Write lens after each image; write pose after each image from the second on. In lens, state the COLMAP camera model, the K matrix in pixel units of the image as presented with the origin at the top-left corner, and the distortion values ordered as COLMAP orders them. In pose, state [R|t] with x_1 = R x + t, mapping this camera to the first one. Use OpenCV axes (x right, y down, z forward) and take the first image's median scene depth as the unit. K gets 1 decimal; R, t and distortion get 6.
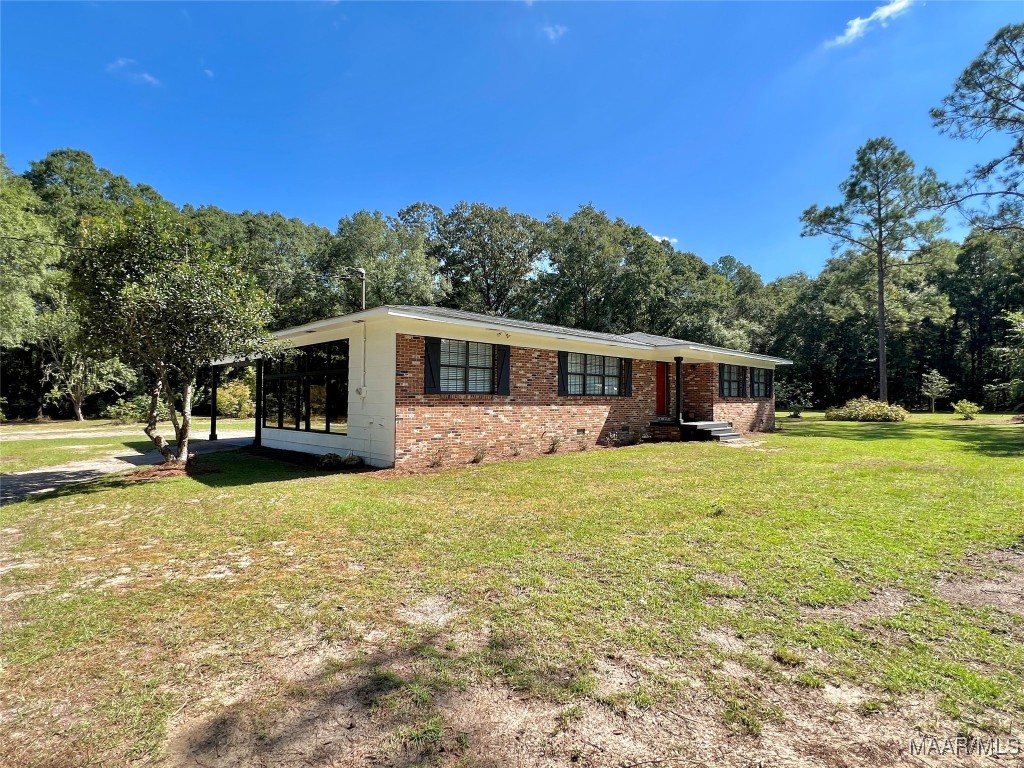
lens RADIAL K [[526.8, 0, 506.0], [0, 526.8, 382.8], [0, 0, 1]] dist [0.000263, 0.001265]
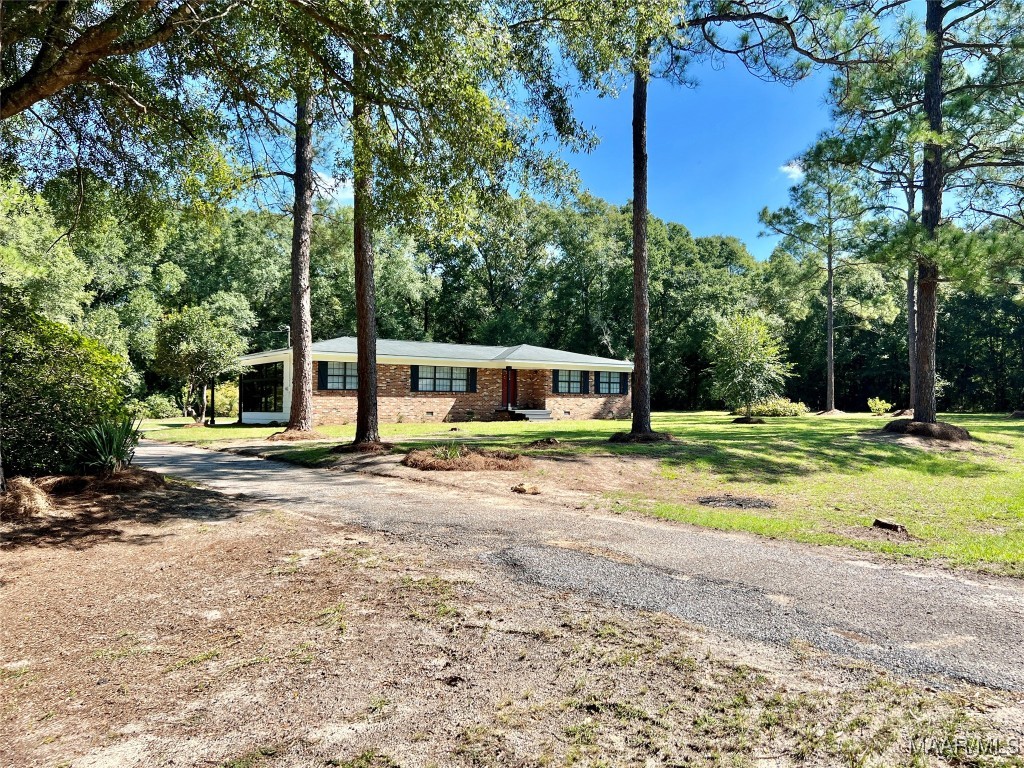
lens RADIAL K [[762.3, 0, 518.6], [0, 762.3, 389.9], [0, 0, 1]] dist [0.037287, -0.022735]
pose [[0.993872, -0.004196, -0.110460, 0.345677], [0.005197, 0.999948, 0.008778, -0.000009], [0.110418, -0.009298, 0.993842, -0.672478]]
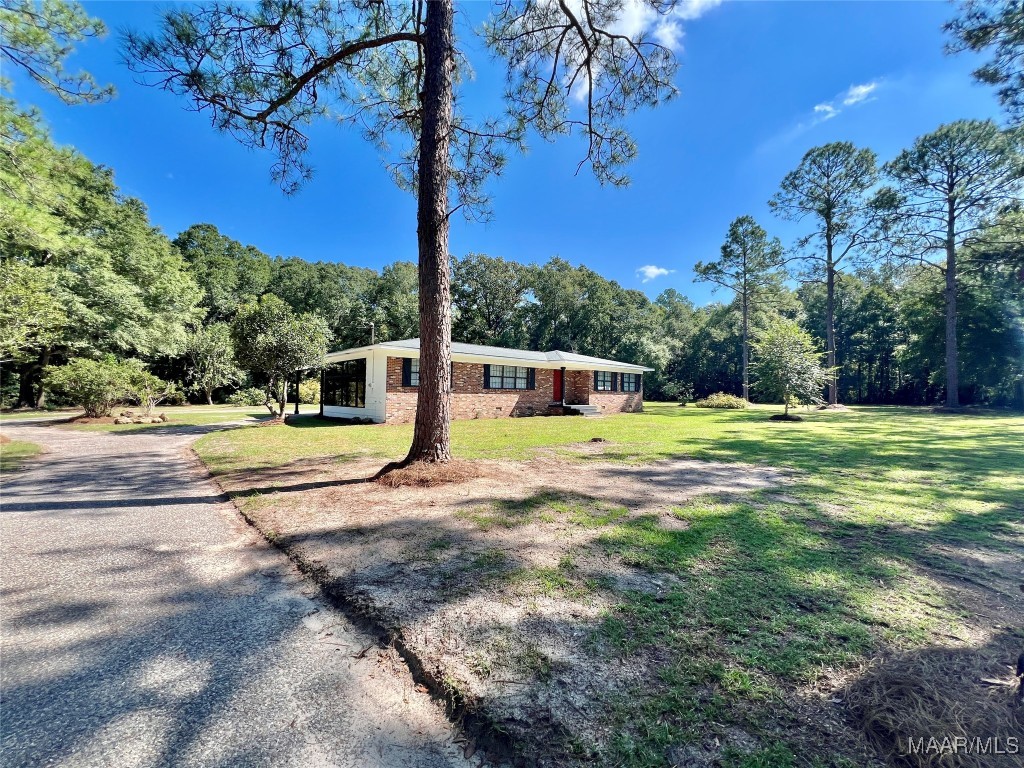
lens RADIAL K [[411.0, 0, 506.7], [0, 411.0, 381.9], [0, 0, 1]] dist [0.000586, 0.000215]
pose [[0.999444, 0.006300, -0.032738, 0.109006], [-0.006302, 0.999980, 0.000057, 0.000345], [0.032738, 0.000150, 0.999464, -0.200915]]
